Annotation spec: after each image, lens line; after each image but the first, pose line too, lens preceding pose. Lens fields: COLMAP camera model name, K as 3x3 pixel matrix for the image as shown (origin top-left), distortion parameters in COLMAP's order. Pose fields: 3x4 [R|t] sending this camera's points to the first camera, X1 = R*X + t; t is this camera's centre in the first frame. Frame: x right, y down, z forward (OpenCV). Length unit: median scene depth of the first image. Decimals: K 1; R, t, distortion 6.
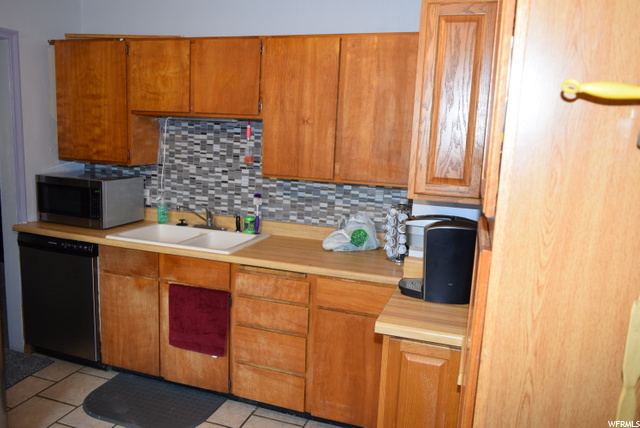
lens RADIAL K [[500.6, 0, 319.6], [0, 500.6, 214.7], [0, 0, 1]] dist [-0.020234, 0.015728]
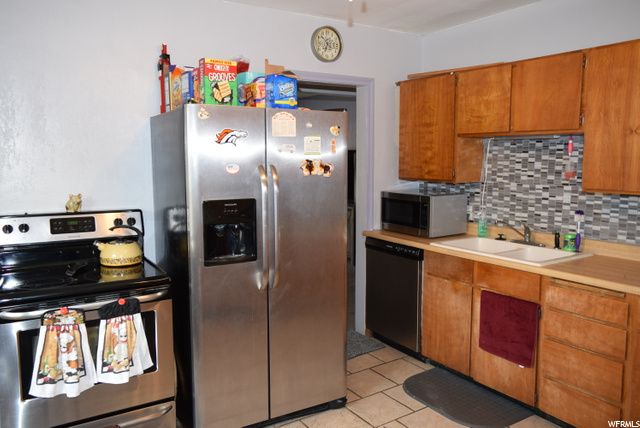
lens RADIAL K [[500.6, 0, 319.3], [0, 500.6, 213.6], [0, 0, 1]] dist [-0.020234, 0.015728]
pose [[0.789249, 0.023595, -0.613620, 0.074936], [-0.061966, 0.997221, -0.041356, 0.037290], [0.610939, 0.070663, 0.788518, -0.070879]]
